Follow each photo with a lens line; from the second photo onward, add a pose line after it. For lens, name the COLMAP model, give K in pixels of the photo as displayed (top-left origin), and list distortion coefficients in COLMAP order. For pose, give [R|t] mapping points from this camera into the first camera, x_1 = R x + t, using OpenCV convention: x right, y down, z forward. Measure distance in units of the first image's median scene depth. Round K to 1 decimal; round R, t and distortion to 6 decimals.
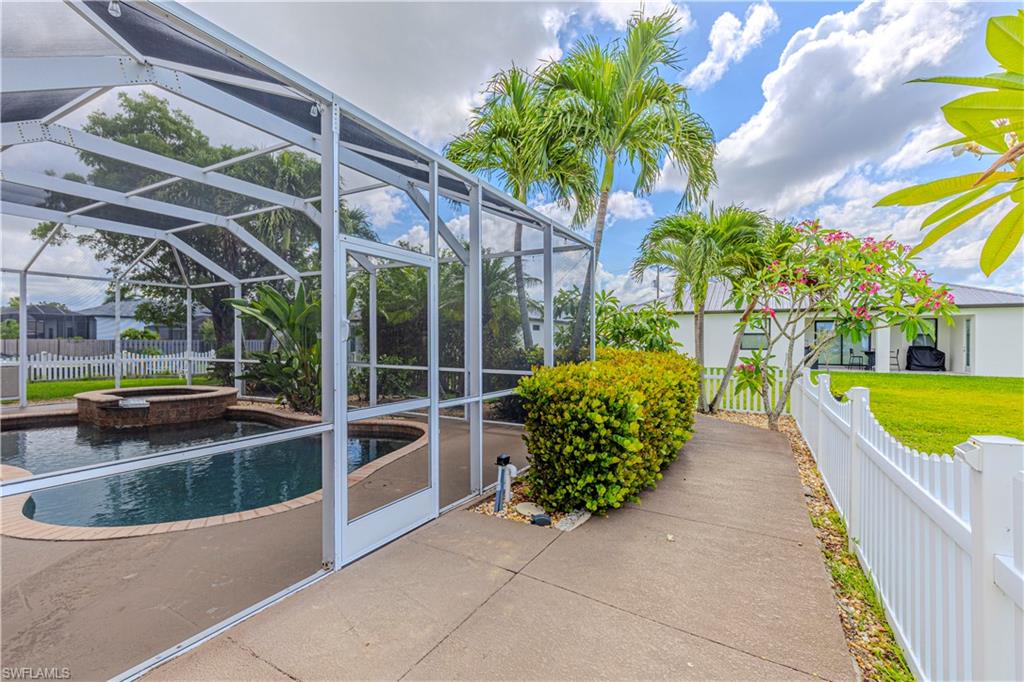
lens RADIAL K [[457.6, 0, 513.5], [0, 457.6, 343.7], [0, 0, 1]] dist [0.011854, -0.003046]
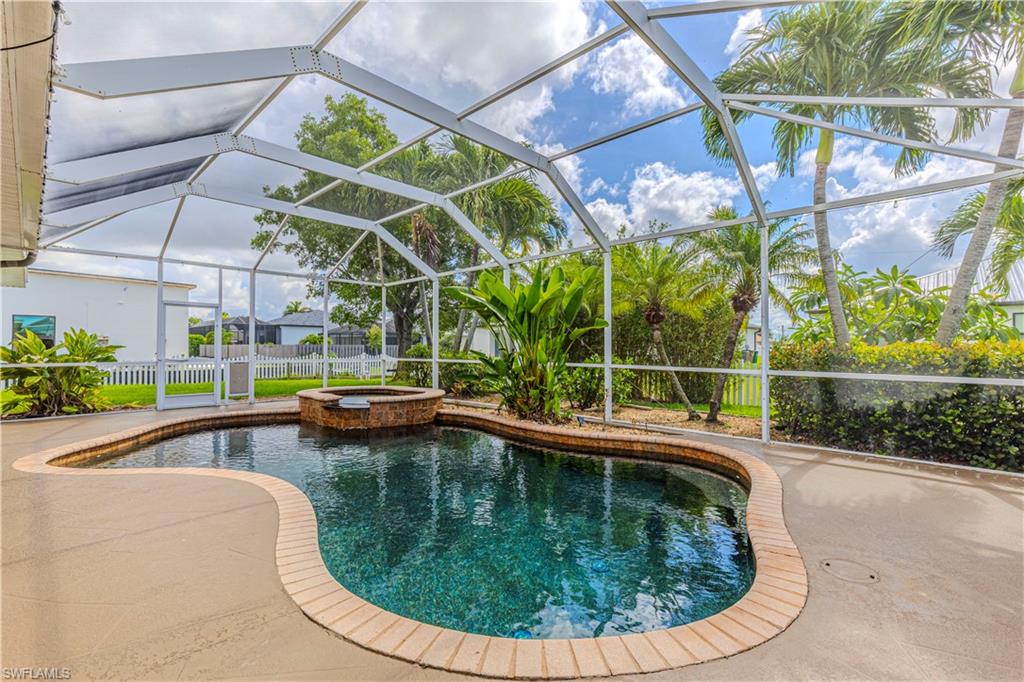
lens RADIAL K [[457.6, 0, 509.5], [0, 457.6, 341.8], [0, 0, 1]] dist [0.011854, -0.003046]
pose [[0.965691, -0.004958, -0.259647, -0.255812], [-0.000557, 0.999776, -0.021161, 0.022784], [0.259693, 0.020579, 0.965472, 0.173567]]
